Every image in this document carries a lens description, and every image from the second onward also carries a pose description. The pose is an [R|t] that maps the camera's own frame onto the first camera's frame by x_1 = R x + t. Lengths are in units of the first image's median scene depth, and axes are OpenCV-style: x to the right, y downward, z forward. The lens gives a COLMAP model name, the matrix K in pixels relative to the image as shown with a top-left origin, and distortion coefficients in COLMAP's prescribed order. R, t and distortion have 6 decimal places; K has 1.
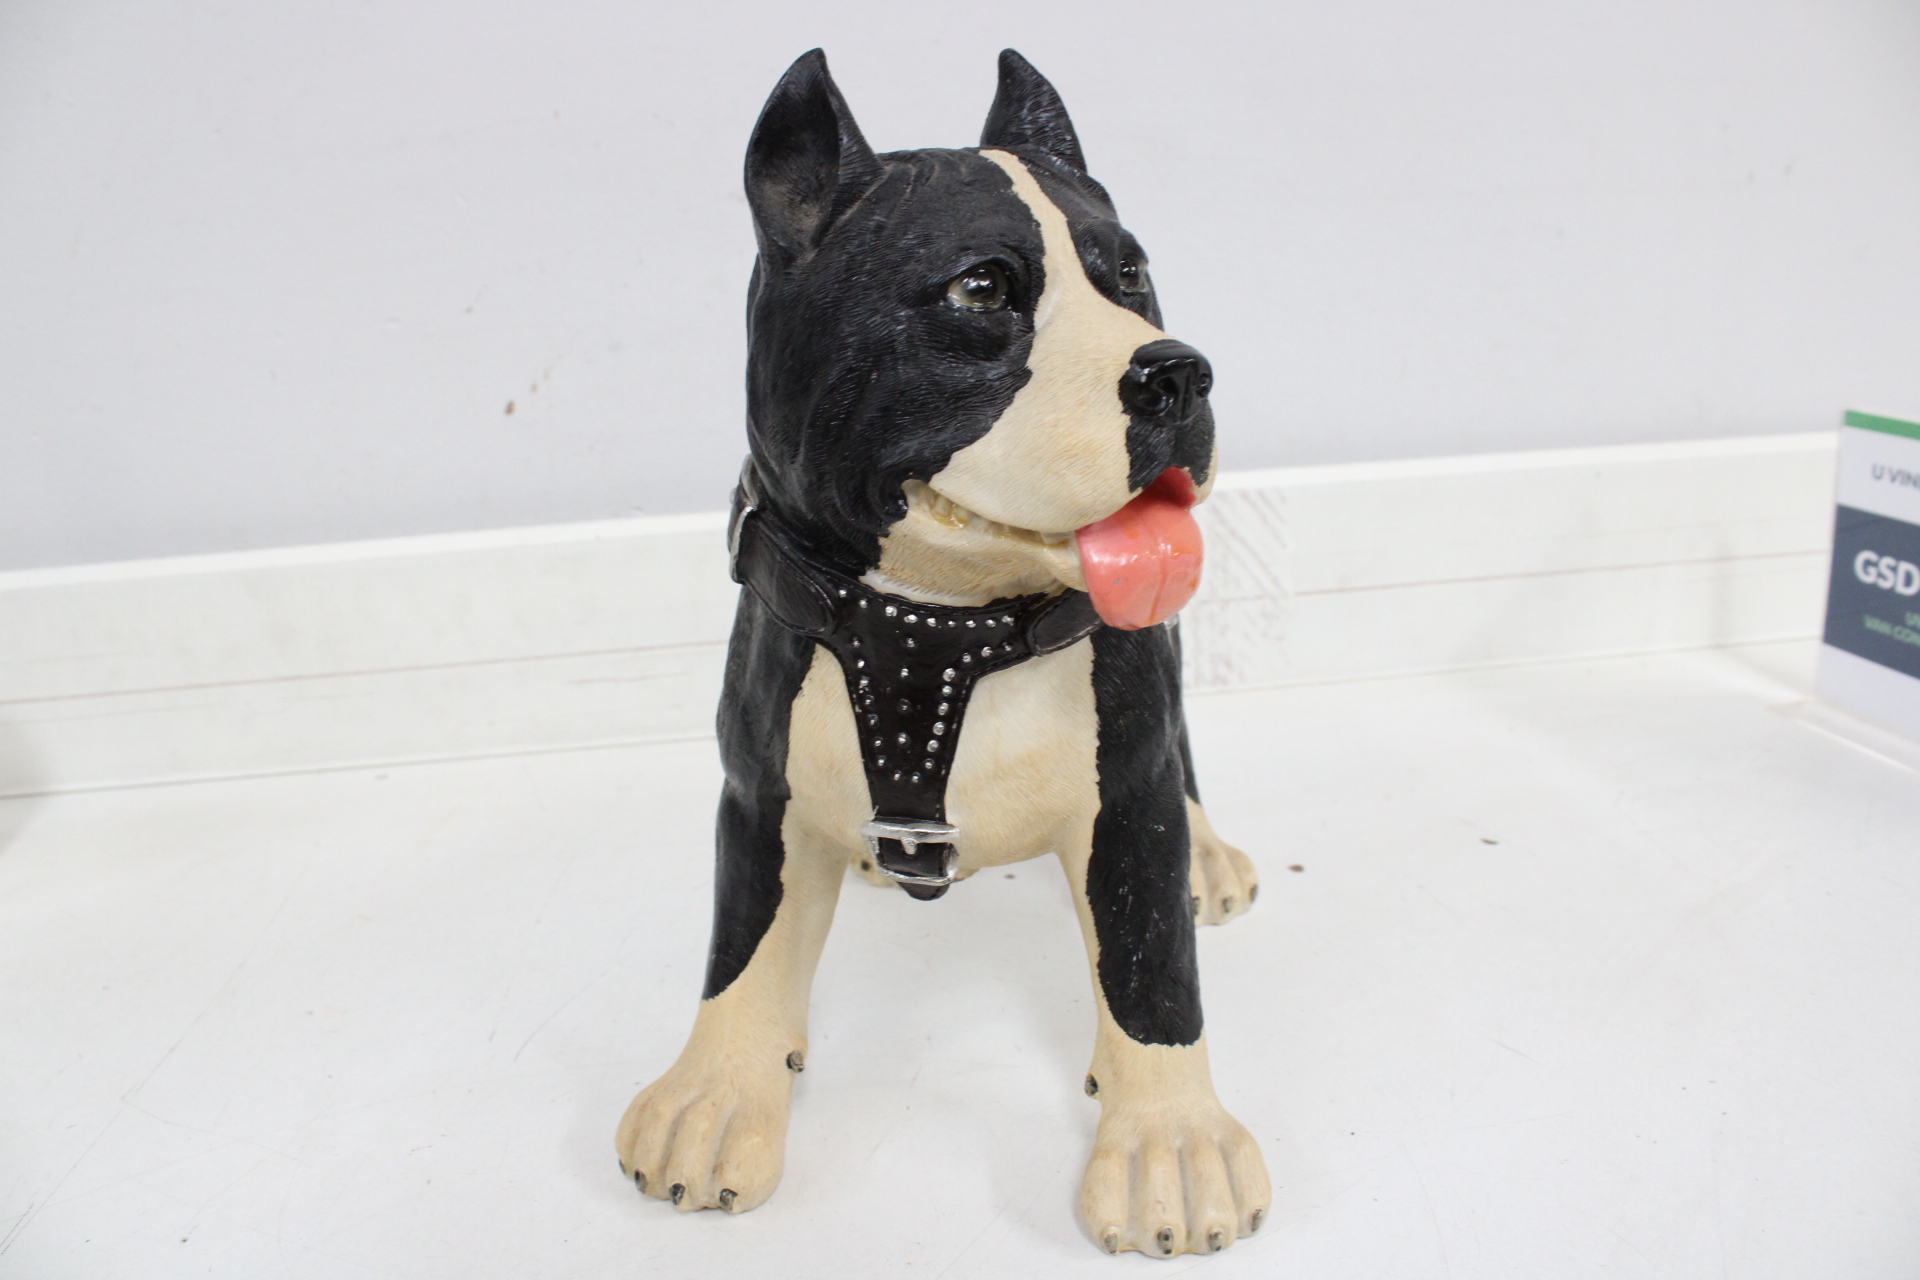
lens RADIAL K [[1569.0, 0, 955.8], [0, 1569.0, 634.6], [0, 0, 1]] dist [-0.168920, 0.118845]
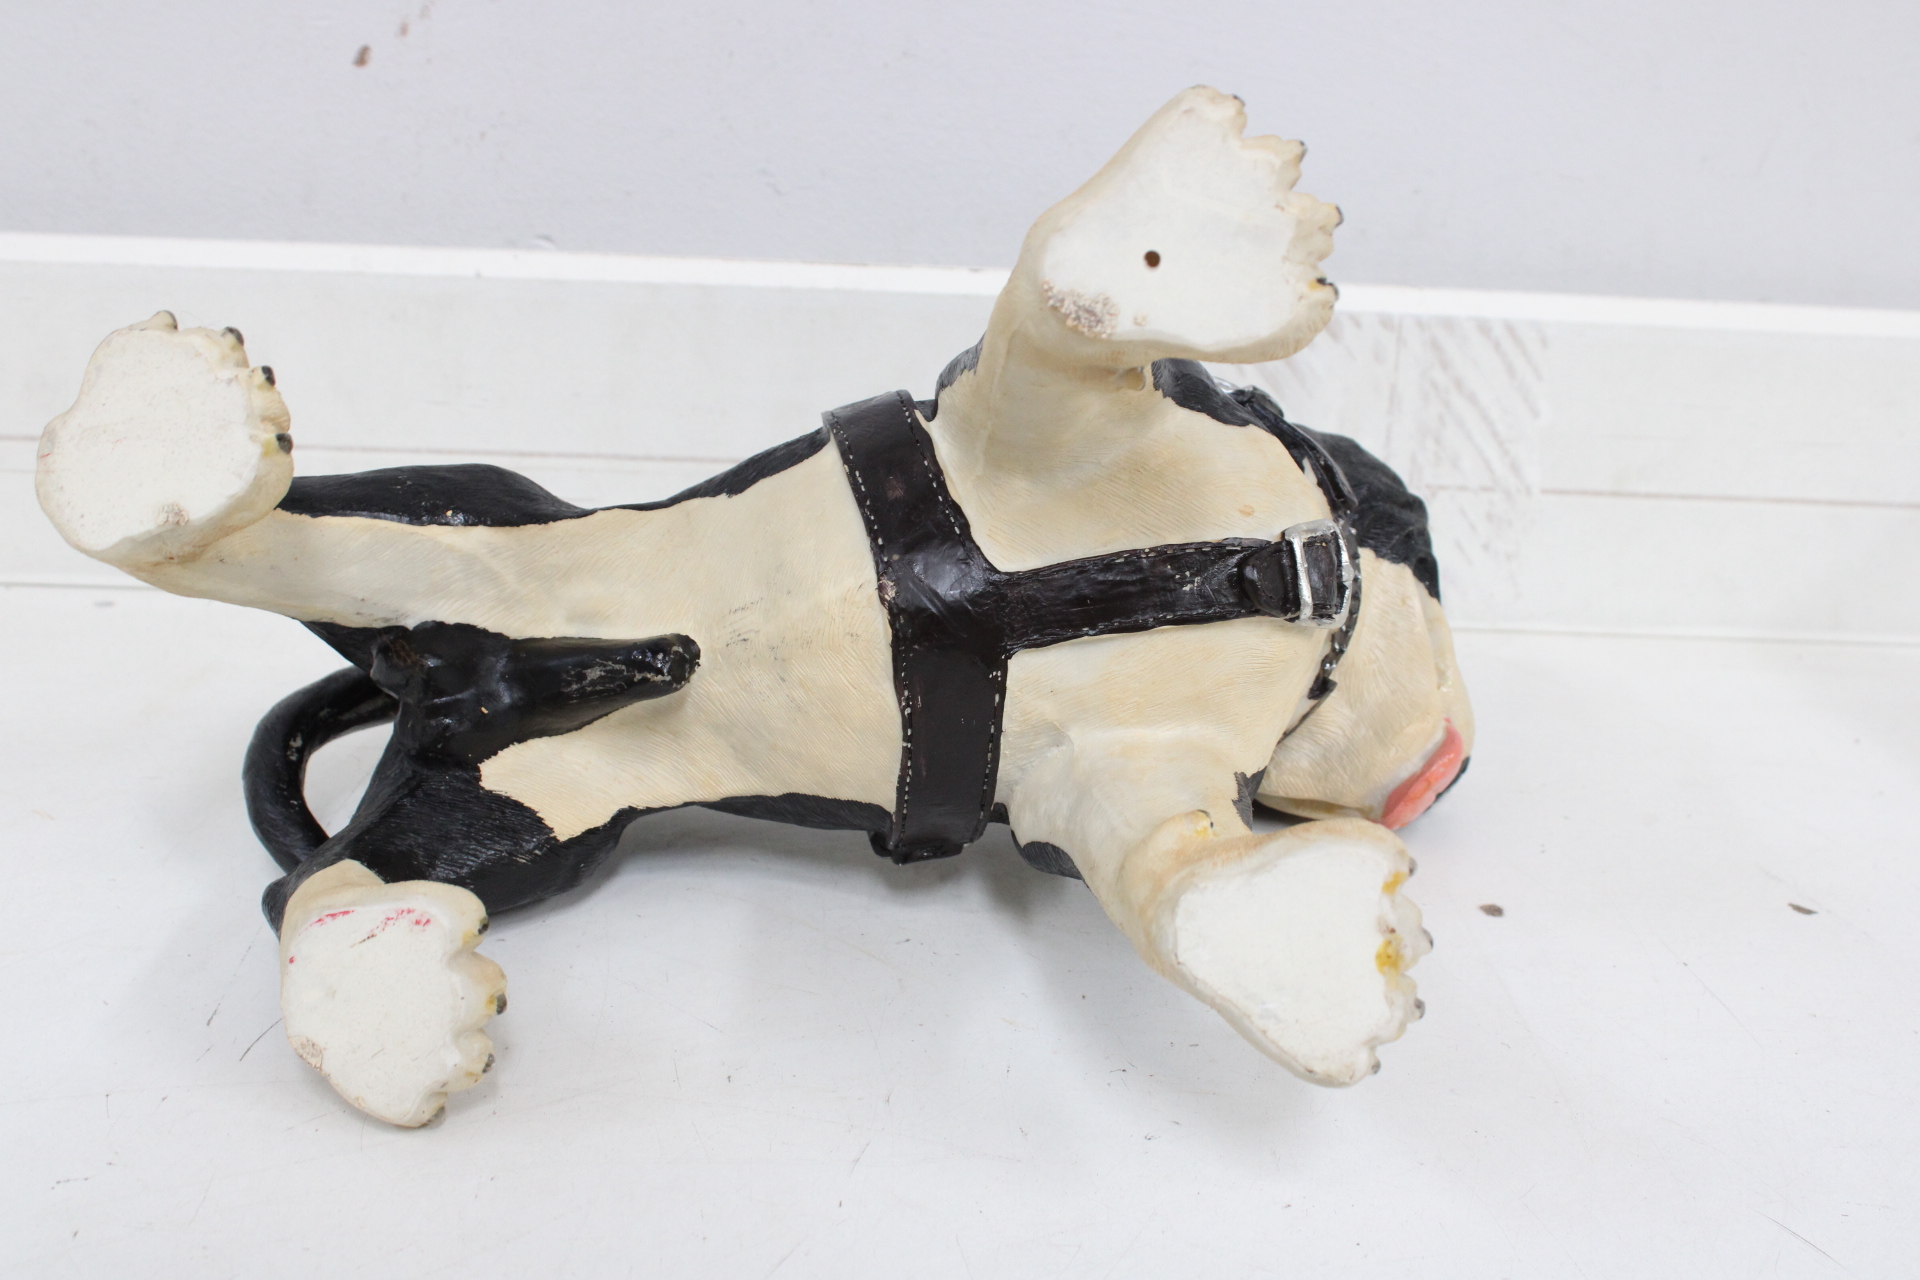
lens RADIAL K [[2331.0, 0, 960.0], [0, 2331.0, 640.0], [0, 0, 1]] dist [-0.085133, 0.093316]
pose [[0.992534, 0.120235, -0.020486, 0.006261], [-0.118898, 0.991254, 0.057258, 0.009075], [0.027191, -0.054395, 0.998149, 0.035496]]
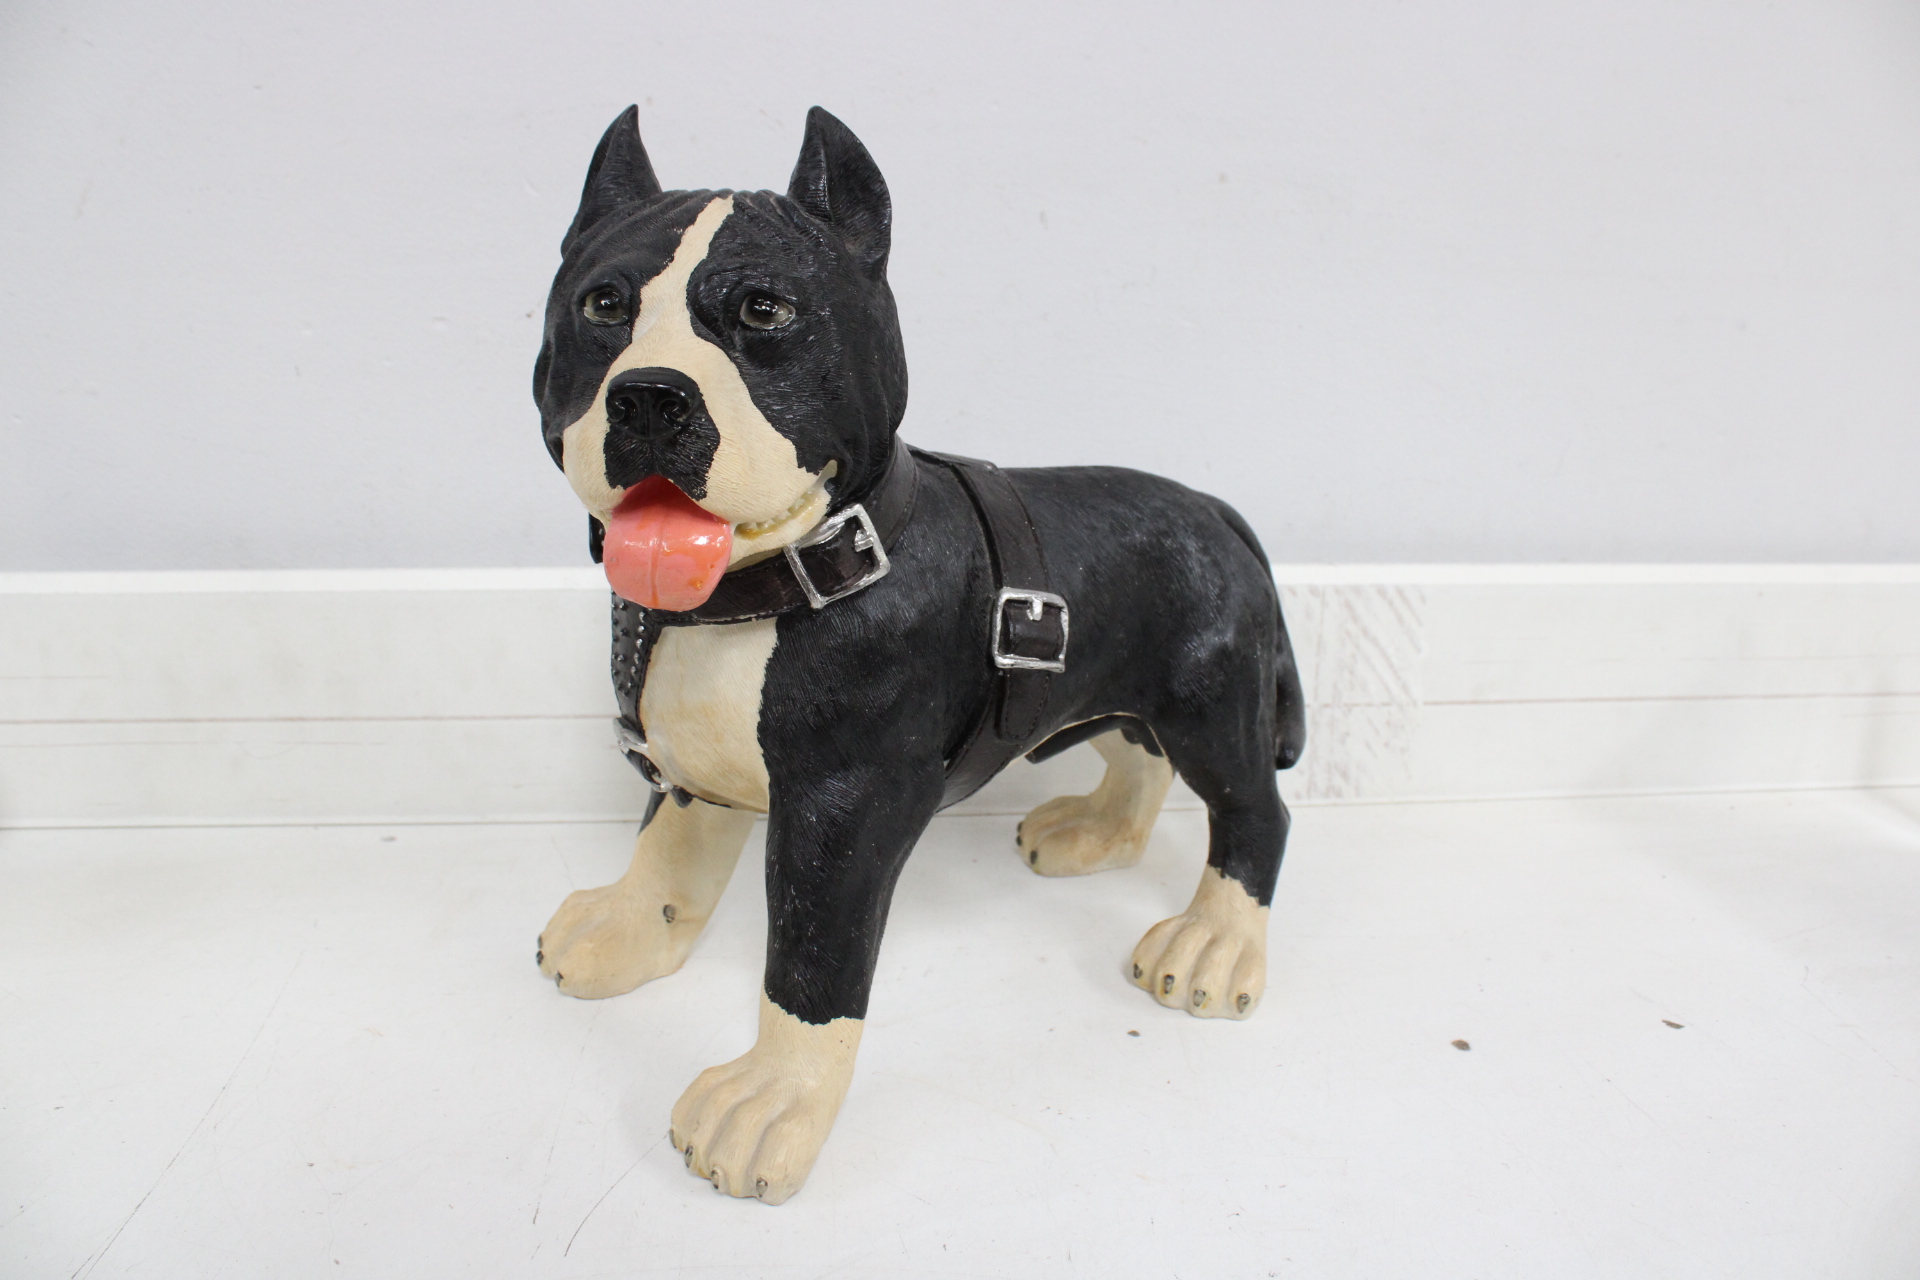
lens RADIAL K [[1571.1, 0, 953.9], [0, 1571.1, 619.3], [0, 0, 1]] dist [-0.170434, 0.129192]
pose [[0.996939, 0.074651, 0.023235, -0.080772], [-0.074353, 0.997141, -0.013440, -0.043503], [-0.024172, 0.011671, 0.999640, 0.113893]]
